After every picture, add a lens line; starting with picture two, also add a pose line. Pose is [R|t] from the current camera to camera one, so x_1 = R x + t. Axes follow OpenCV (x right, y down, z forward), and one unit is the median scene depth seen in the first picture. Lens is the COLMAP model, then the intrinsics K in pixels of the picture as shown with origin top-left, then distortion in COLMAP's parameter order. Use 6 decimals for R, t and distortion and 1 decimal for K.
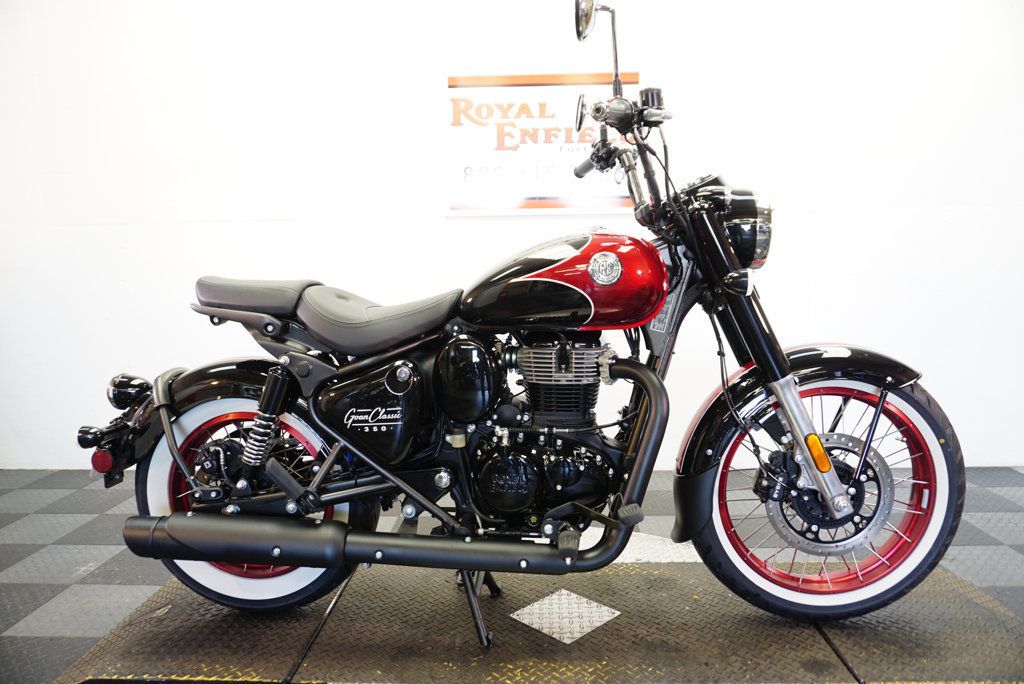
lens RADIAL K [[686.4, 0, 507.7], [0, 686.4, 348.1], [0, 0, 1]] dist [-0.048150, 0.018743]
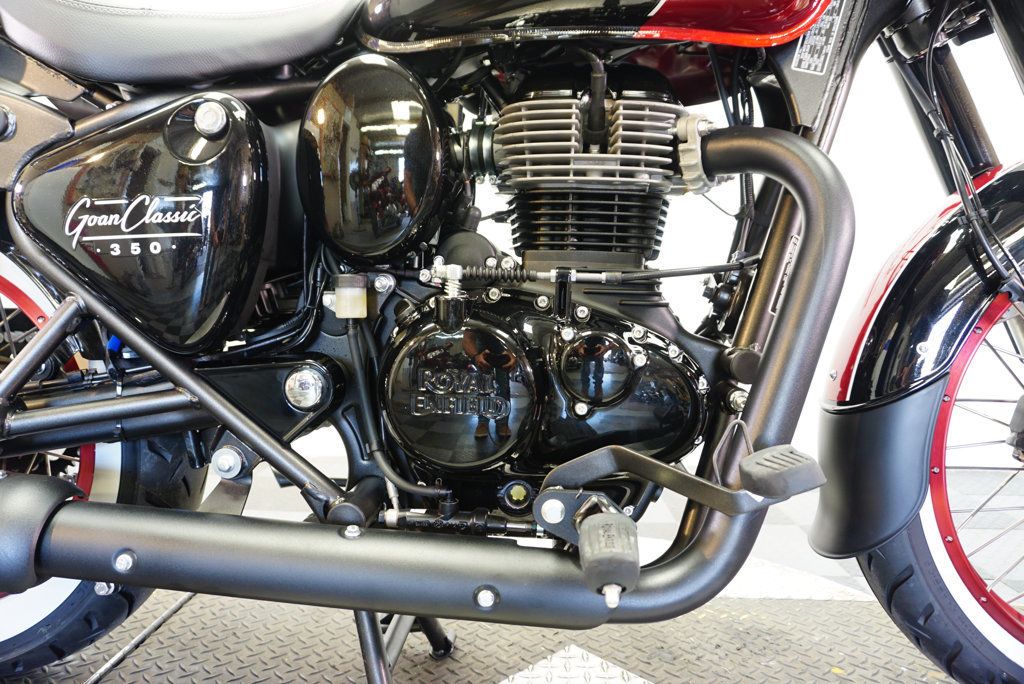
lens RADIAL K [[686.4, 0, 506.4], [0, 686.4, 343.1], [0, 0, 1]] dist [-0.048150, 0.018743]
pose [[0.999523, 0.030863, -0.000556, 0.028287], [-0.030862, 0.998816, -0.037607, 0.174105], [-0.000605, 0.037606, 0.999292, 0.570201]]
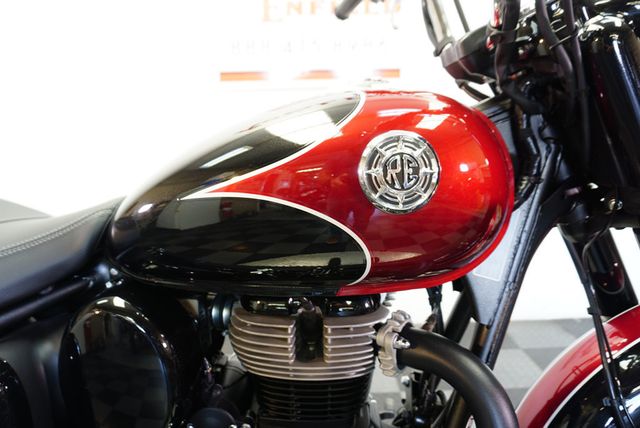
lens RADIAL K [[429.0, 0, 321.8], [0, 429.0, 209.7], [0, 0, 1]] dist [-0.048150, 0.018743]
pose [[0.999032, -0.014781, 0.041425, 0.079348], [0.012280, 0.998124, 0.059981, -0.099726], [-0.042234, -0.059415, 0.997340, 0.686329]]
